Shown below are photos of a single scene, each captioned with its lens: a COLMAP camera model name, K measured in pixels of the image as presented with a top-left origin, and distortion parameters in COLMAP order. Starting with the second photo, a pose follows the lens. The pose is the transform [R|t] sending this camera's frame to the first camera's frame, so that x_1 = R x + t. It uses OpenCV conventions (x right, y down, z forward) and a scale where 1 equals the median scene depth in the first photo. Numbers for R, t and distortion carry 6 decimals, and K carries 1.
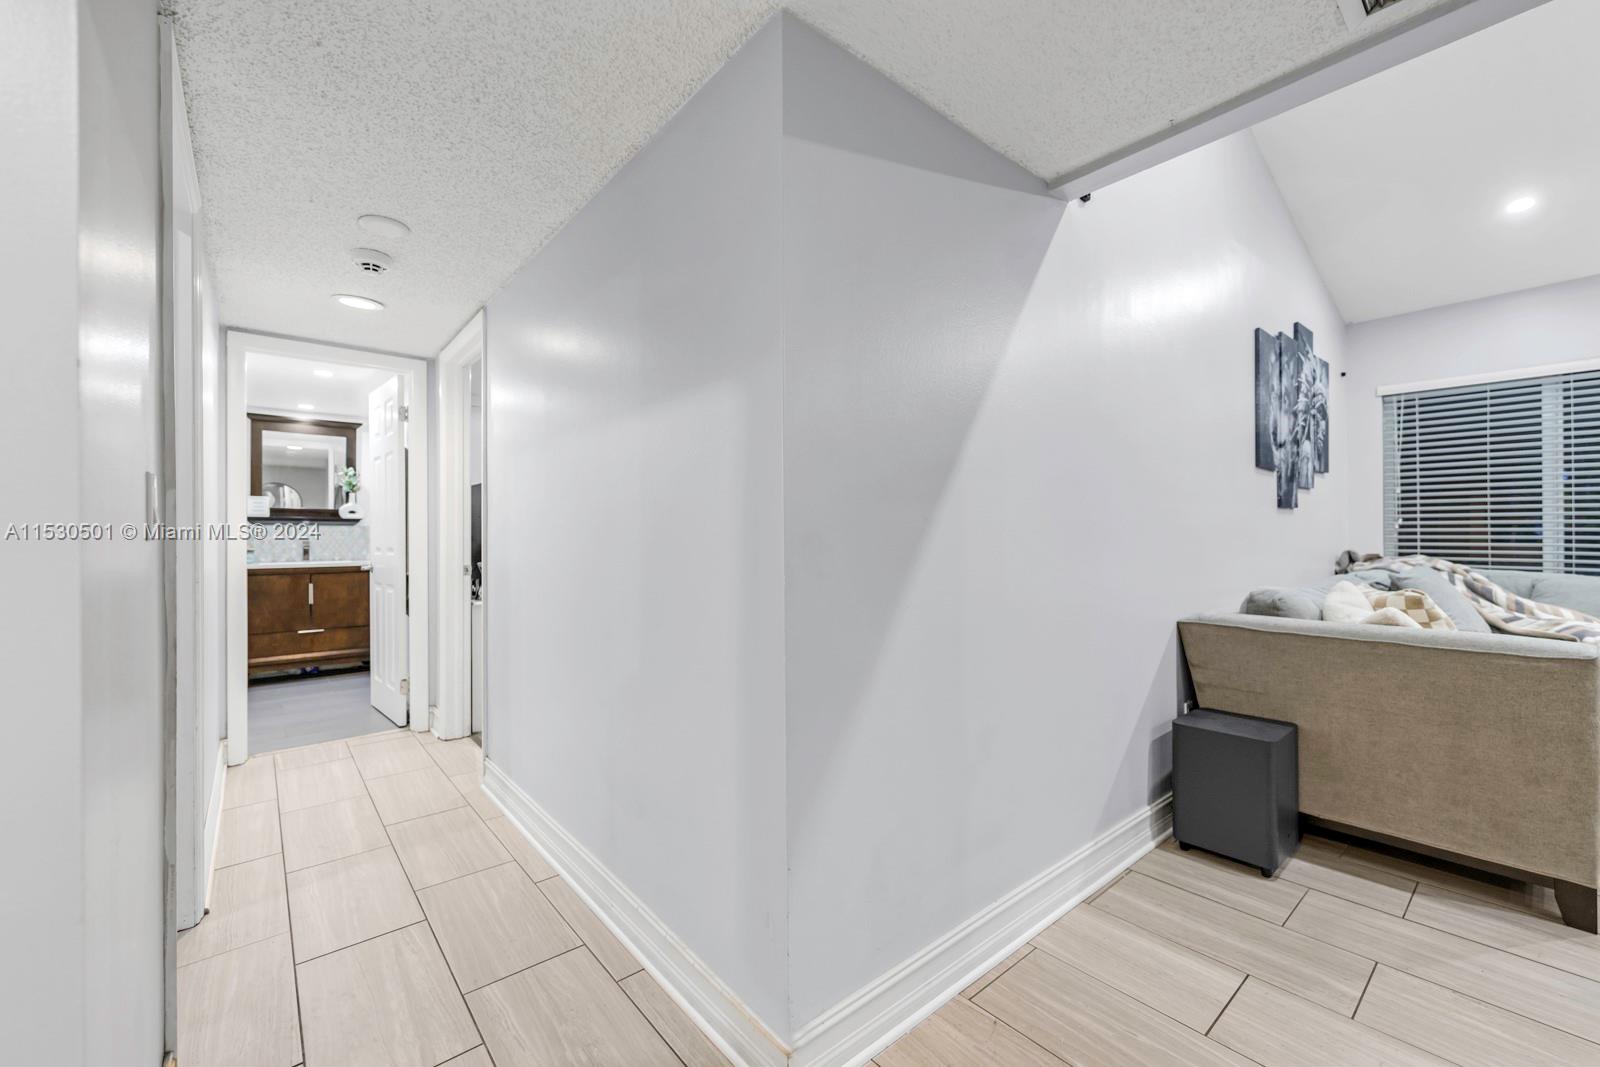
lens RADIAL K [[662.7, 0, 808.2], [0, 662.7, 537.5], [0, 0, 1]] dist [-0.001806, -0.000600]
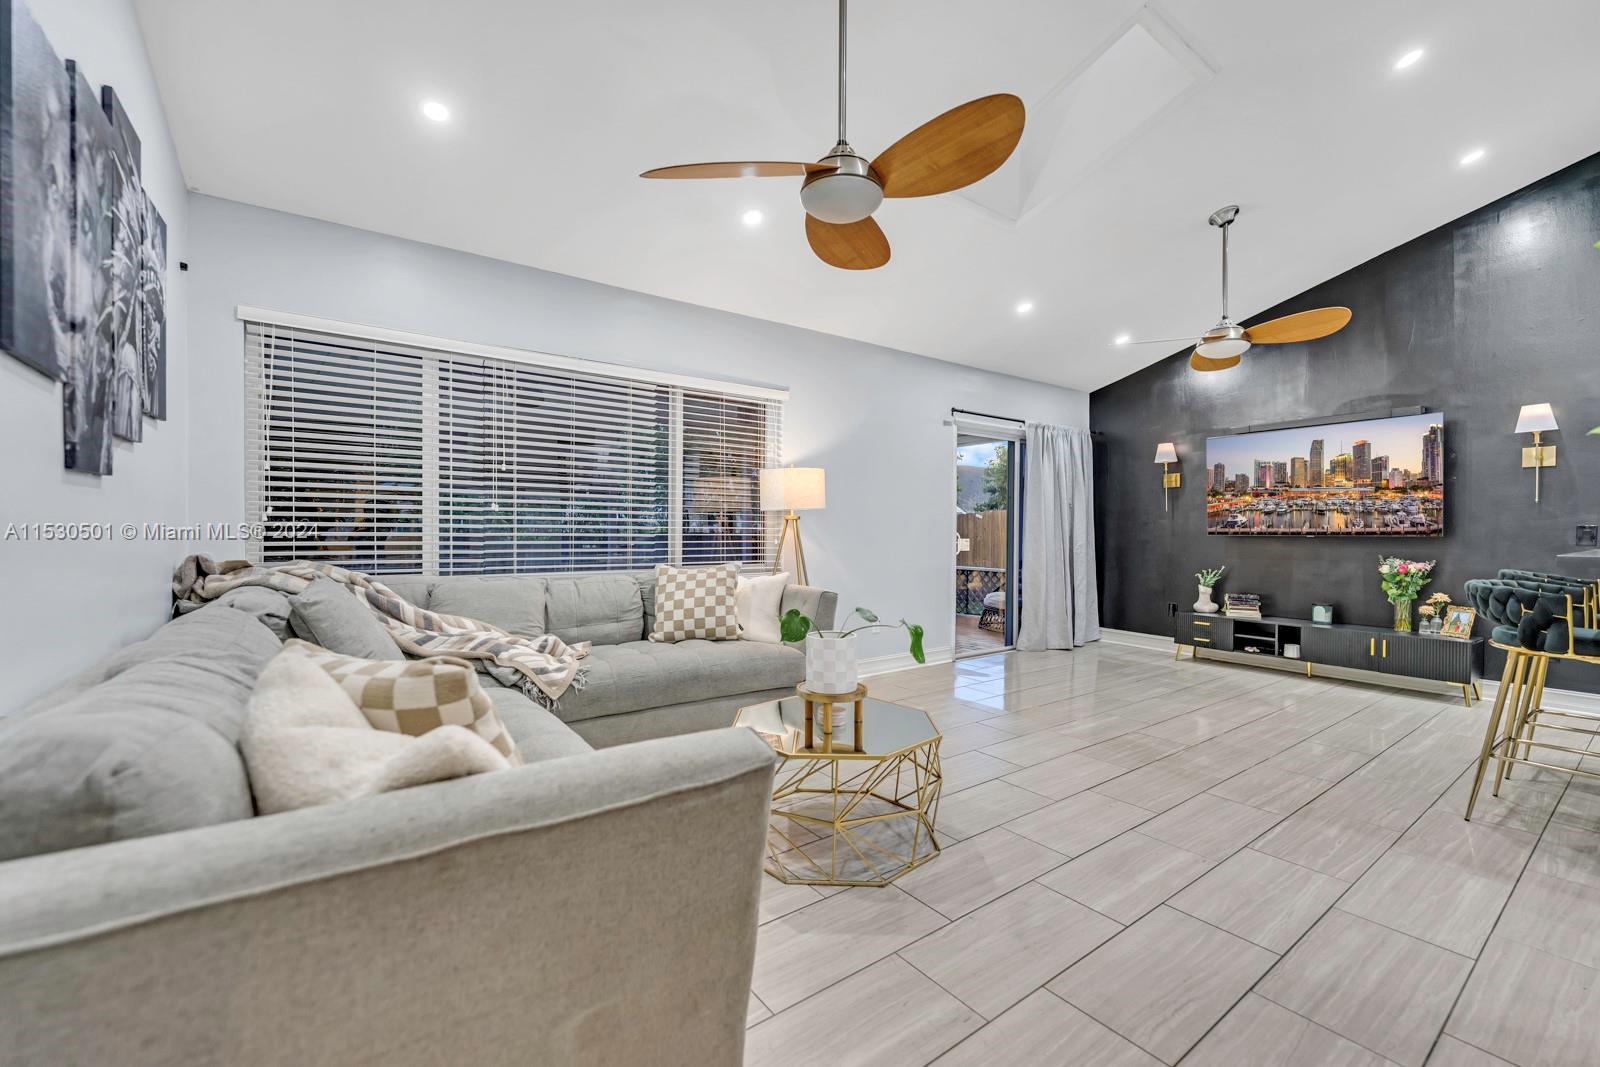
lens RADIAL K [[662.7, 0, 792.5], [0, 662.7, 535.6], [0, 0, 1]] dist [-0.001806, -0.000600]
pose [[0.098067, -0.006215, 0.995160, 0.316566], [-0.003265, 0.999973, 0.006566, -0.006121], [-0.995174, -0.003893, 0.098044, 0.470472]]
